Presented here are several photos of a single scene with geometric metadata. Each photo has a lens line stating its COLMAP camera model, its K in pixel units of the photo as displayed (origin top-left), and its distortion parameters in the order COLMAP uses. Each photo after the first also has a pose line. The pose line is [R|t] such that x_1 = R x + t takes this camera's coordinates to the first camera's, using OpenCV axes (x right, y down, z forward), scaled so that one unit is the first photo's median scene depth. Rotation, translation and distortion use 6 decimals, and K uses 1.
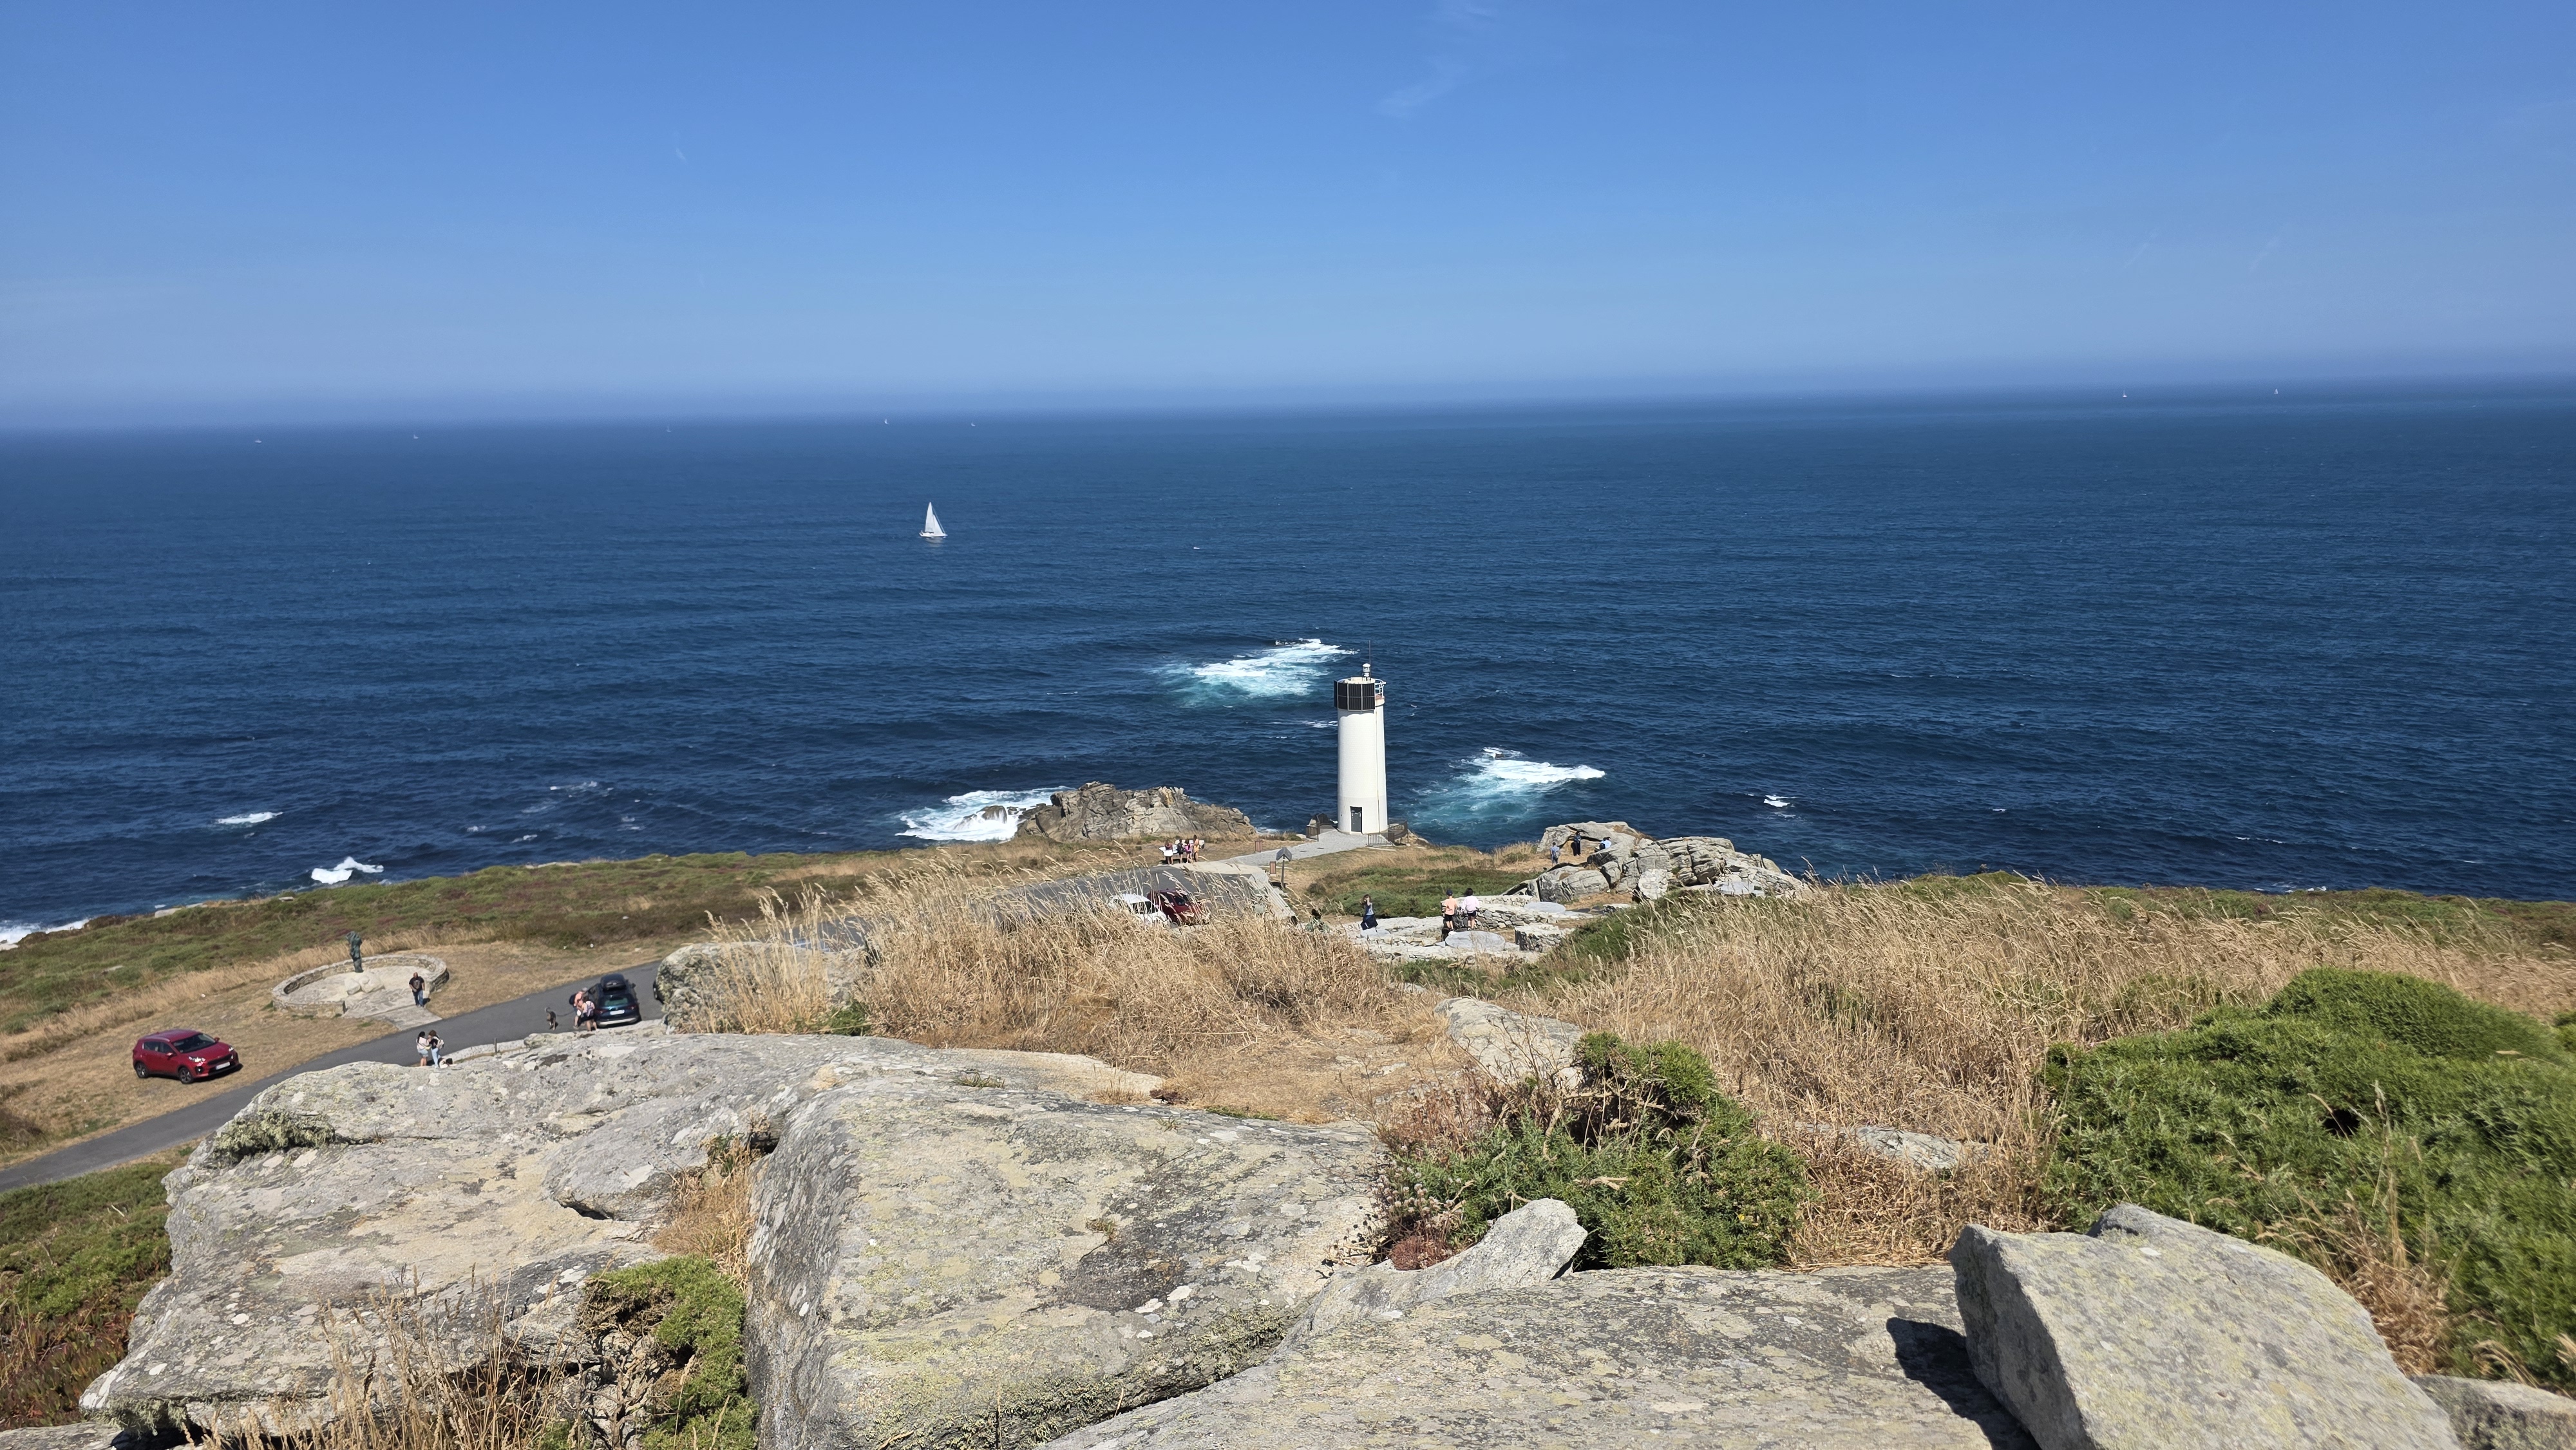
lens RADIAL K [[1673.1, 0, 1291.1], [0, 1673.1, 727.2], [0, 0, 1]] dist [0.030431, -0.019298]
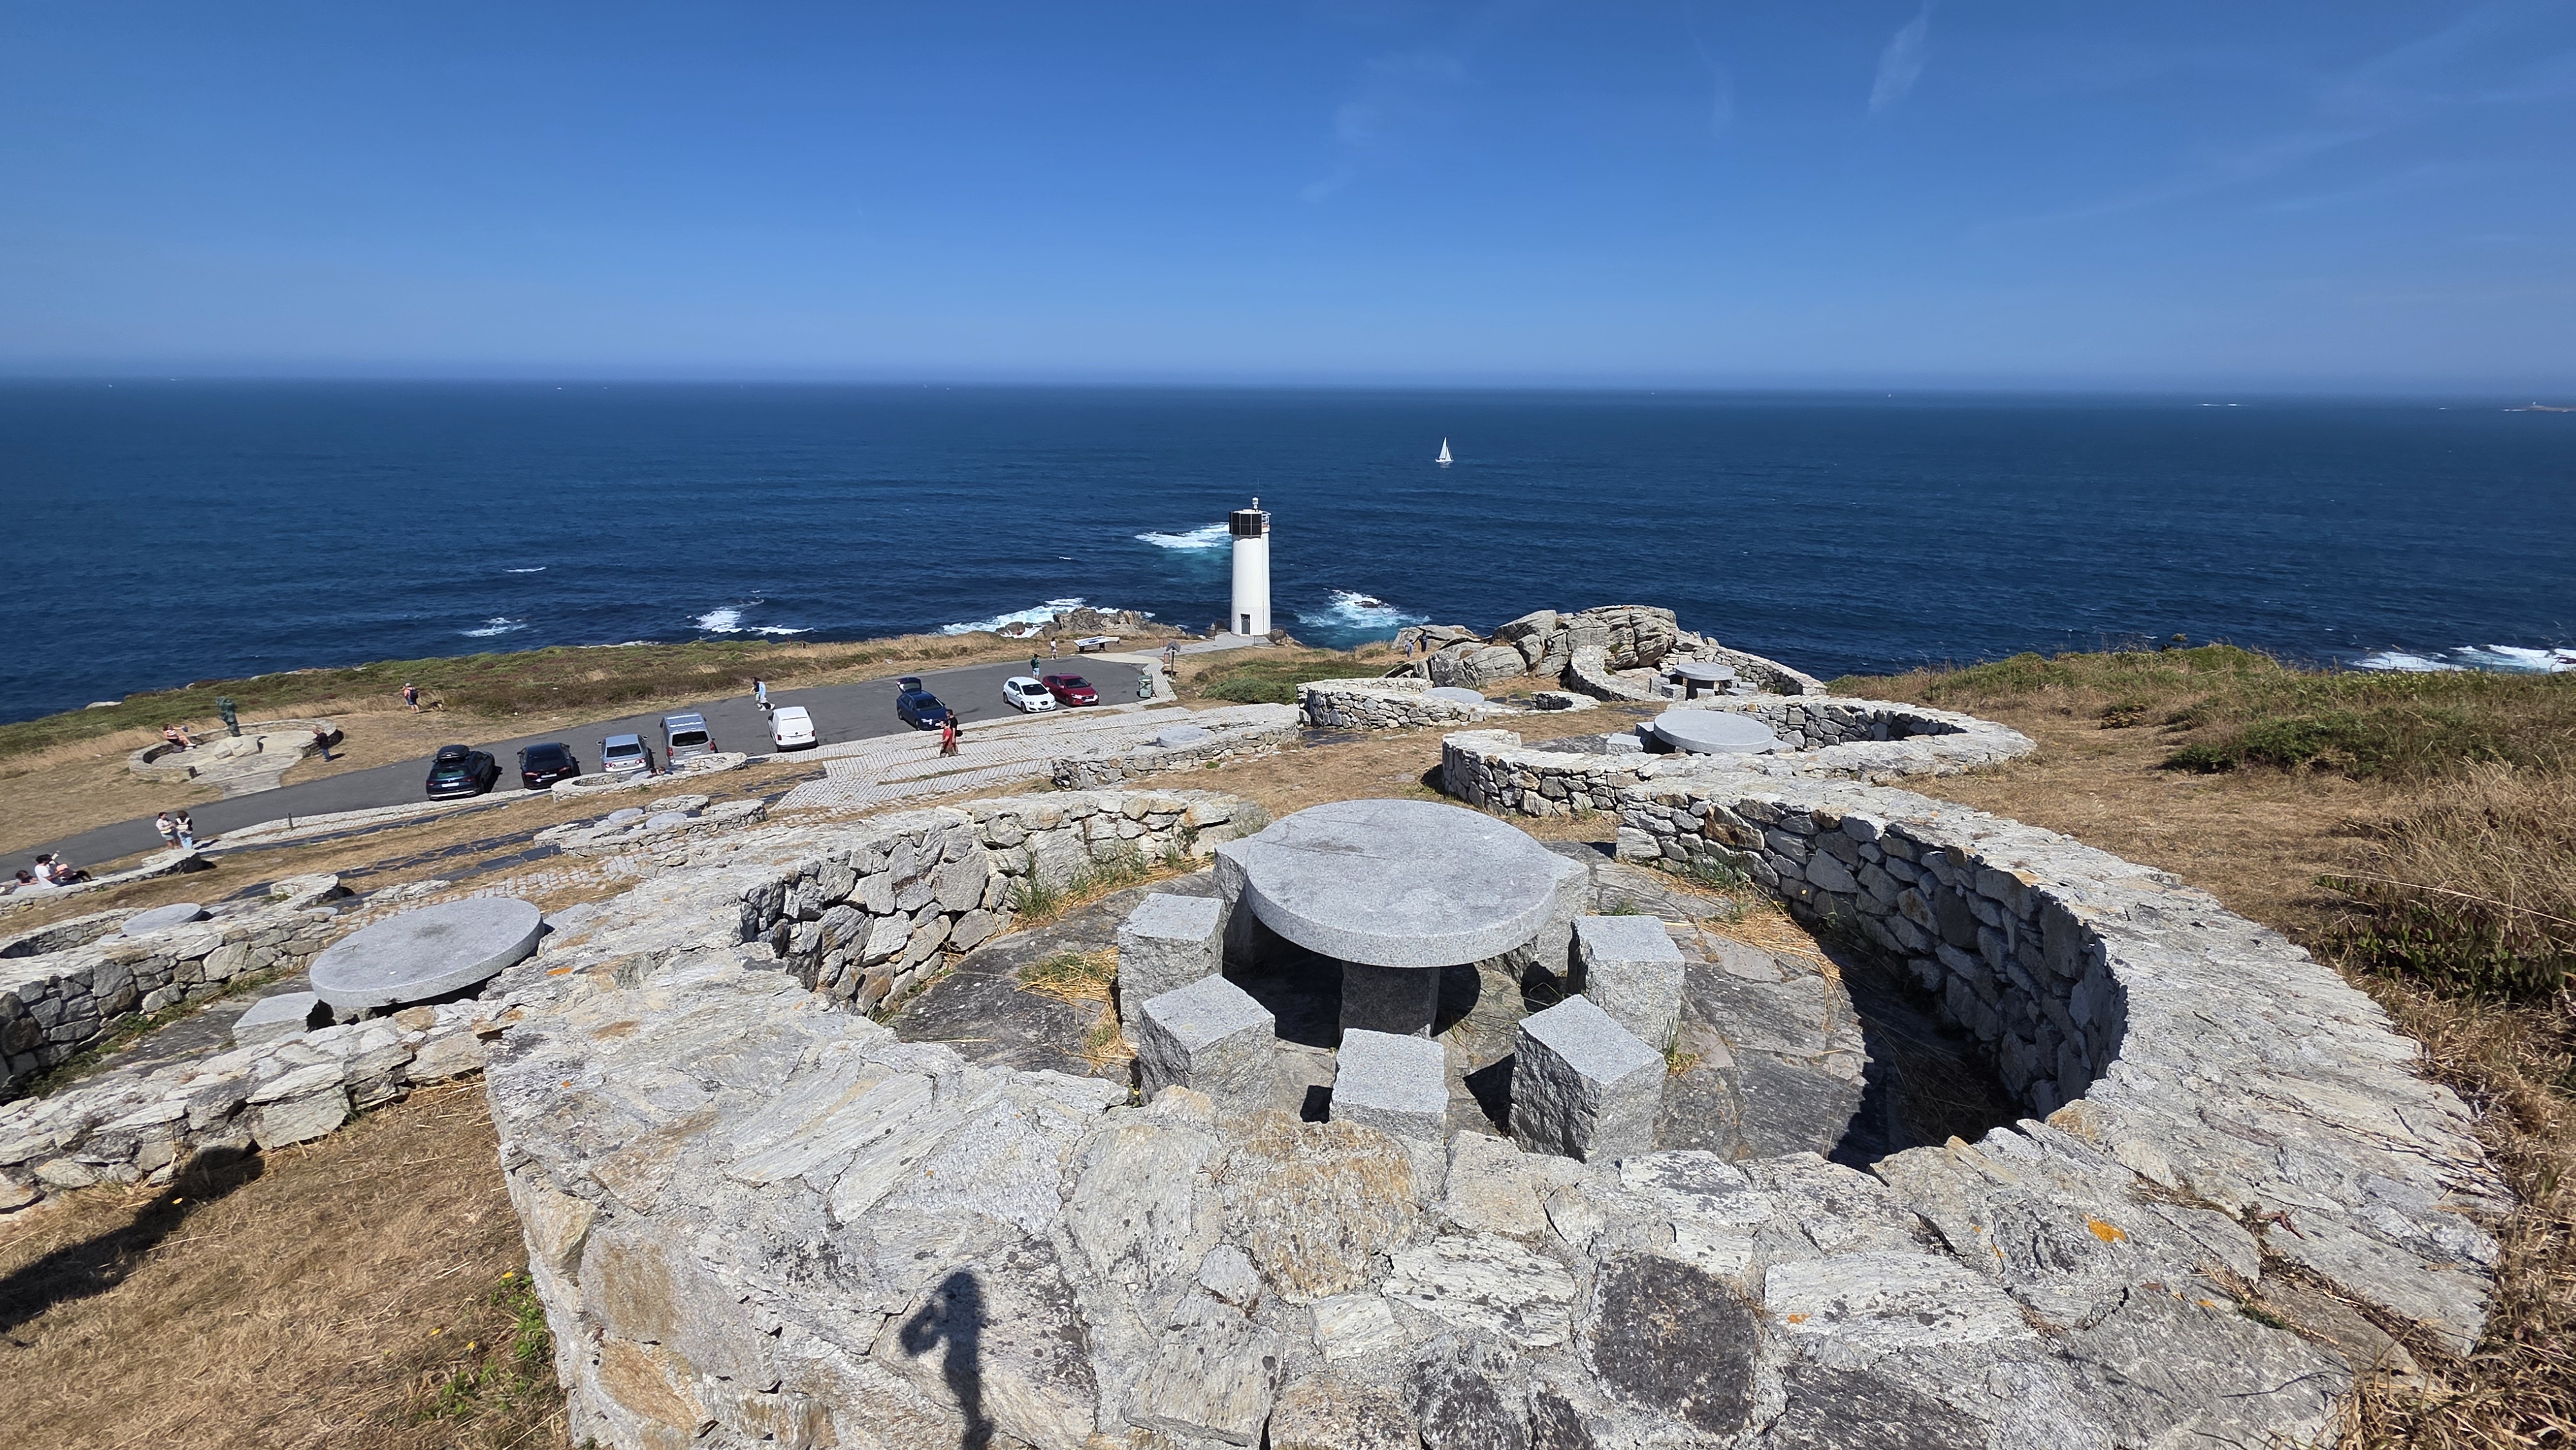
lens RADIAL K [[986.3, 0, 1289.2], [0, 986.3, 723.7], [0, 0, 1]] dist [0.000850, 0.000023]
pose [[0.997758, 0.016837, 0.064778, 0.030767], [-0.025501, 0.990470, 0.135346, 0.034097], [-0.061882, -0.136694, 0.988679, 0.308363]]
